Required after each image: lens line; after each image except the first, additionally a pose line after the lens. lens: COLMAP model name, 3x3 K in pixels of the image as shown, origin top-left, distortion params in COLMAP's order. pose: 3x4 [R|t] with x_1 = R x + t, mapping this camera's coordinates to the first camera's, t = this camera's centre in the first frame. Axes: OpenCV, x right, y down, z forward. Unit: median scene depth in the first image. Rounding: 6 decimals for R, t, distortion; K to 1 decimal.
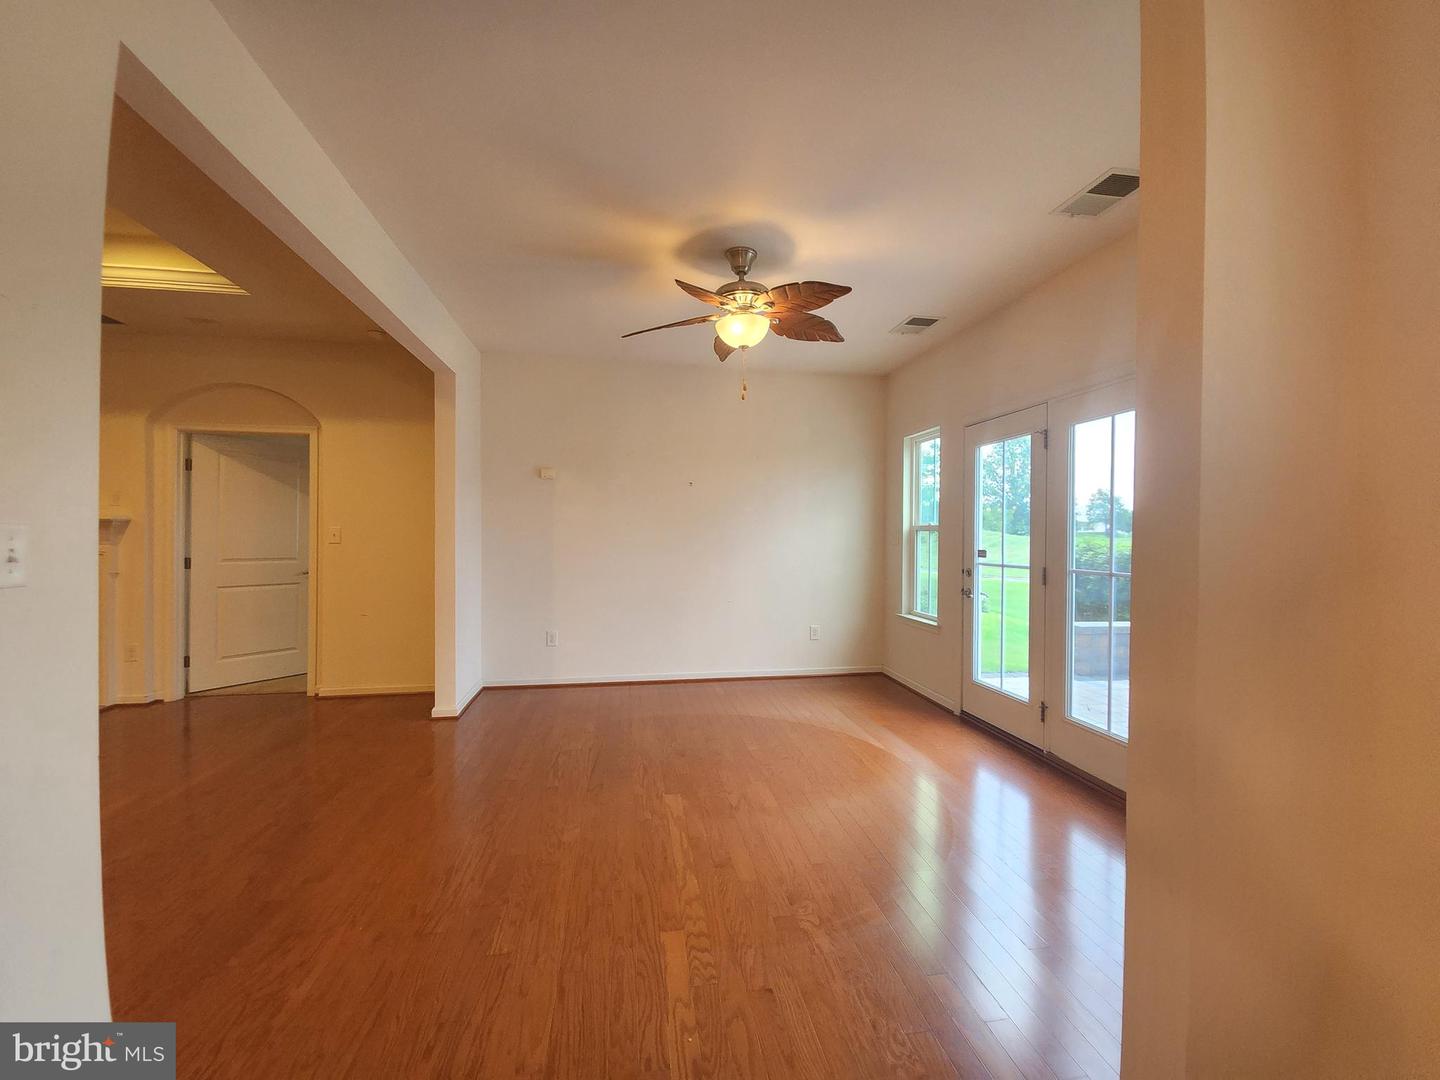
lens RADIAL K [[585.9, 0, 725.6], [0, 585.9, 535.6], [0, 0, 1]] dist [-0.002448, -0.000125]
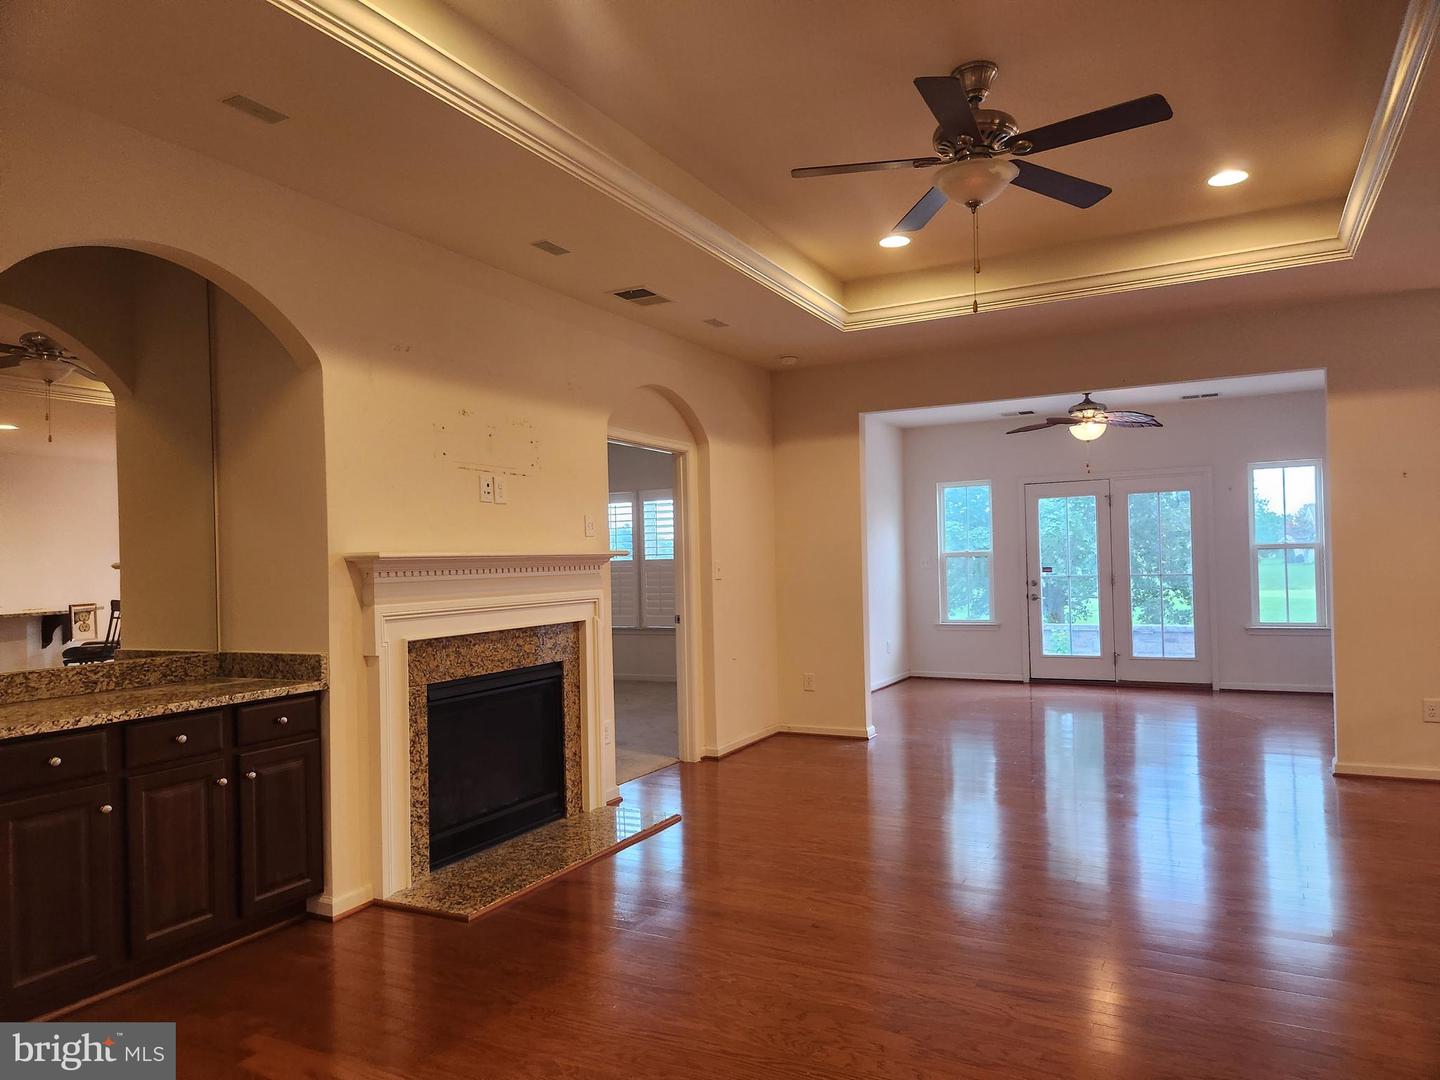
lens RADIAL K [[955.7, 0, 717.3], [0, 955.7, 532.7], [0, 0, 1]] dist [0.024478, -0.008724]
pose [[0.619830, 0.006768, 0.784707, -1.784670], [0.032155, 0.998904, -0.034014, -0.006853], [-0.784077, 0.046315, 0.618933, 0.106302]]
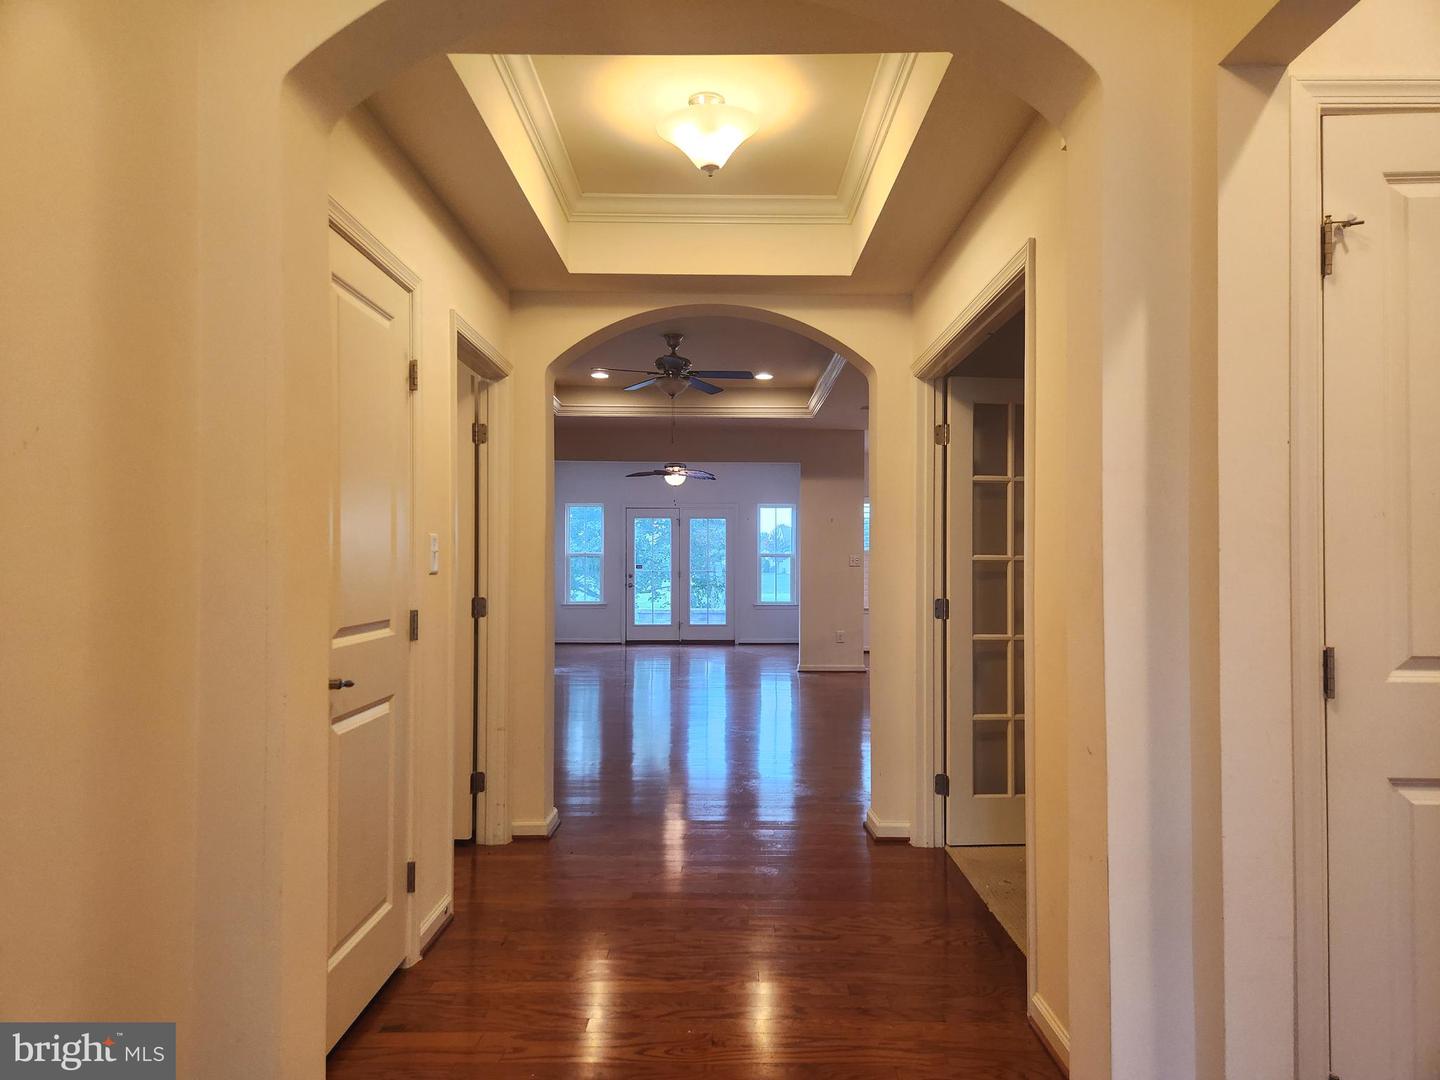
lens RADIAL K [[955.7, 0, 719.1], [0, 955.7, 548.3], [0, 0, 1]] dist [0.024478, -0.008724]
pose [[0.183506, 0.011687, 0.982949, -2.728887], [0.008104, 0.999877, -0.013401, 0.008993], [-0.982985, 0.010425, 0.183389, 0.013190]]
